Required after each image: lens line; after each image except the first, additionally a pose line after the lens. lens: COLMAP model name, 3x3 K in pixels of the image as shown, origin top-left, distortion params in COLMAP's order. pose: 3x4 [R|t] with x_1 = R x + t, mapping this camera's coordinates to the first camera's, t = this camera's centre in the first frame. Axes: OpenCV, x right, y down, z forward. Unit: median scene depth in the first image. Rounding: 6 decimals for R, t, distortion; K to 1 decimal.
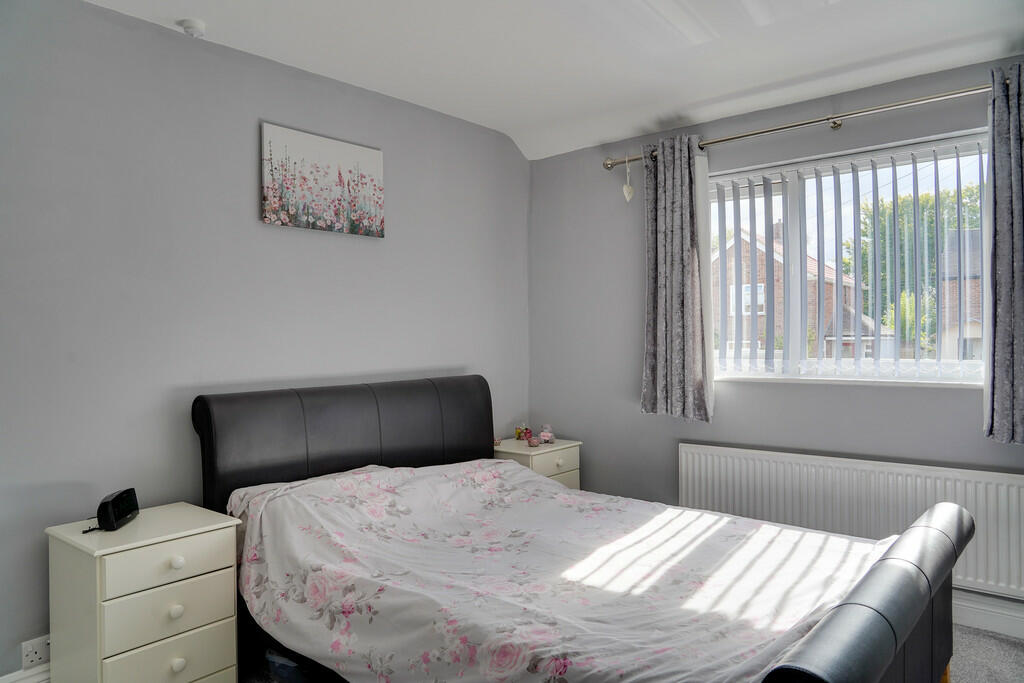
lens RADIAL K [[716.0, 0, 513.5], [0, 716.0, 334.0], [0, 0, 1]] dist [-0.021139, 0.011206]
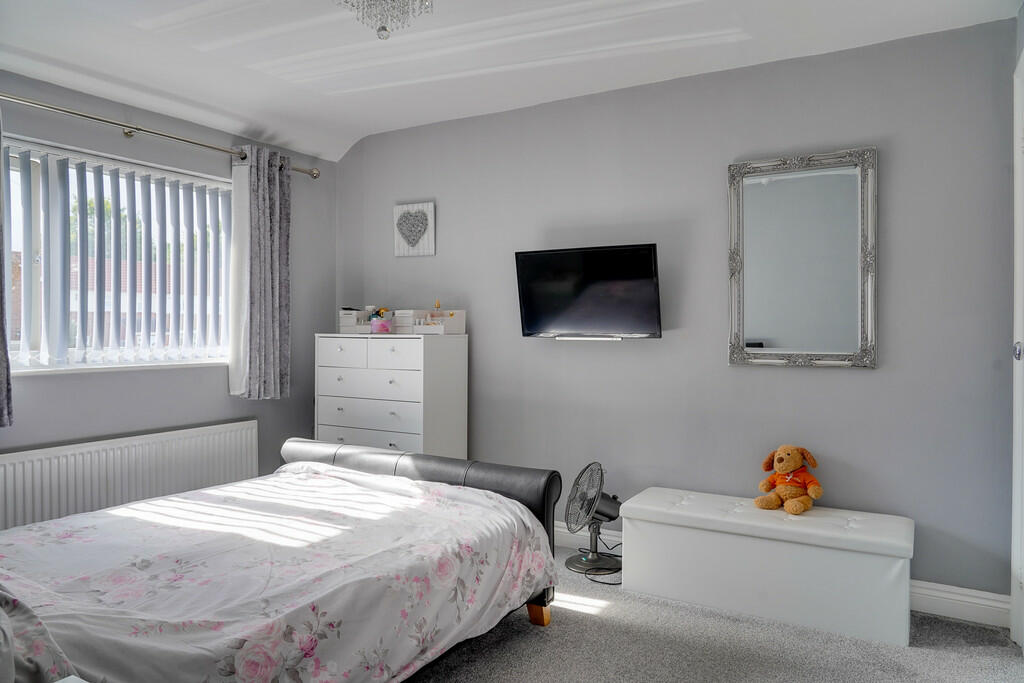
lens RADIAL K [[716.0, 0, 511.4], [0, 716.0, 341.3], [0, 0, 1]] dist [-0.021139, 0.011206]
pose [[-0.175851, -0.009401, 0.984372, -1.029911], [-0.002290, 0.999956, 0.009141, 0.019616], [-0.984414, -0.000647, -0.175865, 0.864920]]
